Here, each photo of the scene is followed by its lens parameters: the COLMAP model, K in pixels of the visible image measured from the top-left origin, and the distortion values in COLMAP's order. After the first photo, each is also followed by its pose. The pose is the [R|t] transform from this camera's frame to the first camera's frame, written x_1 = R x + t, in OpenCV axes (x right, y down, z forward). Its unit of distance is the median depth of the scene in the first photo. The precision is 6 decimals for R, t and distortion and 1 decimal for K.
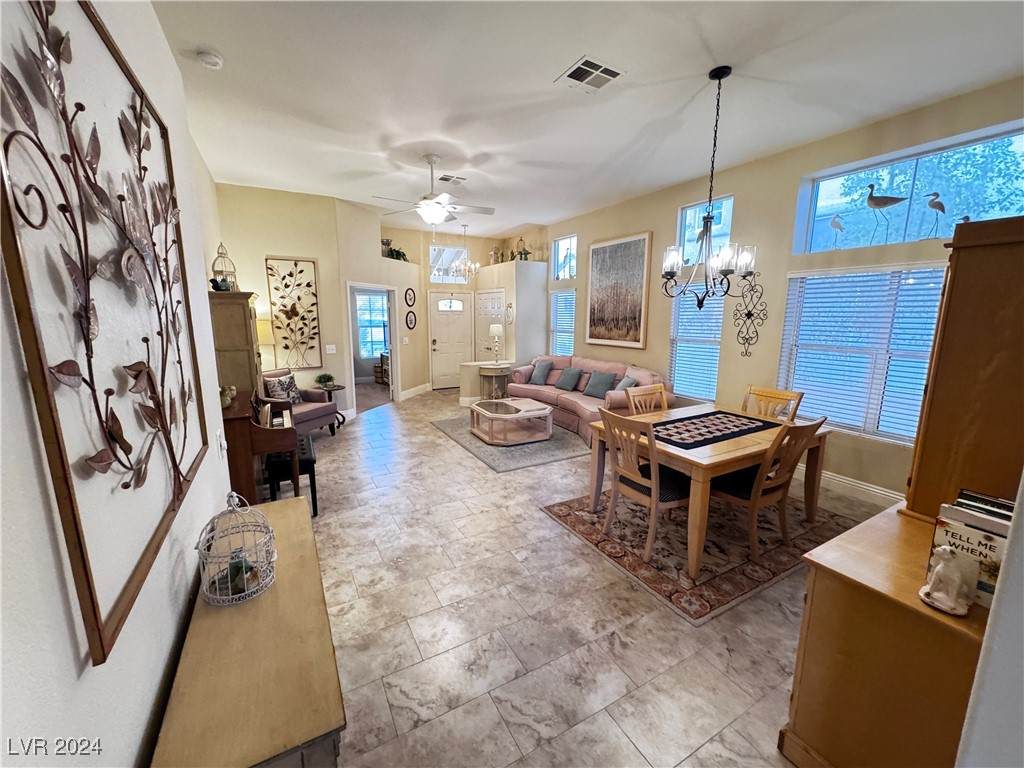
lens RADIAL K [[408.7, 0, 512.0], [0, 408.7, 384.4], [0, 0, 1]] dist [-0.004103, 0.000965]
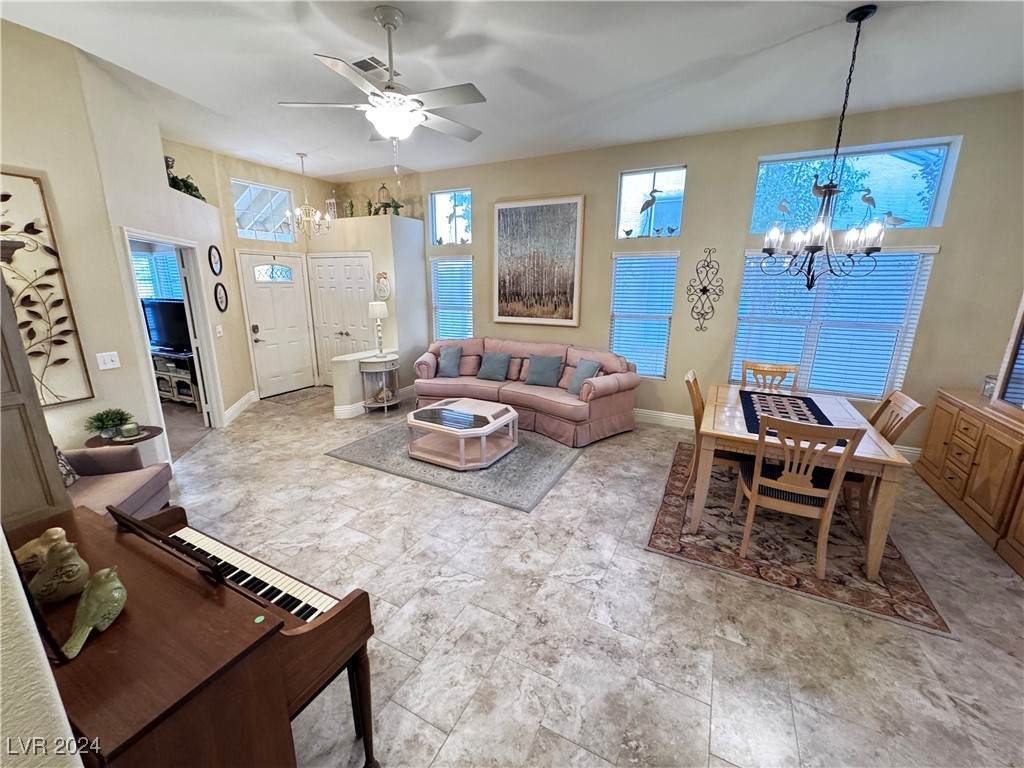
lens RADIAL K [[408.7, 0, 512.5], [0, 408.7, 383.5], [0, 0, 1]] dist [-0.004103, 0.000965]
pose [[0.833371, -0.130738, 0.537029, -0.306808], [0.090448, 0.990782, 0.100844, -0.064728], [-0.545263, -0.035468, 0.837515, 0.298519]]
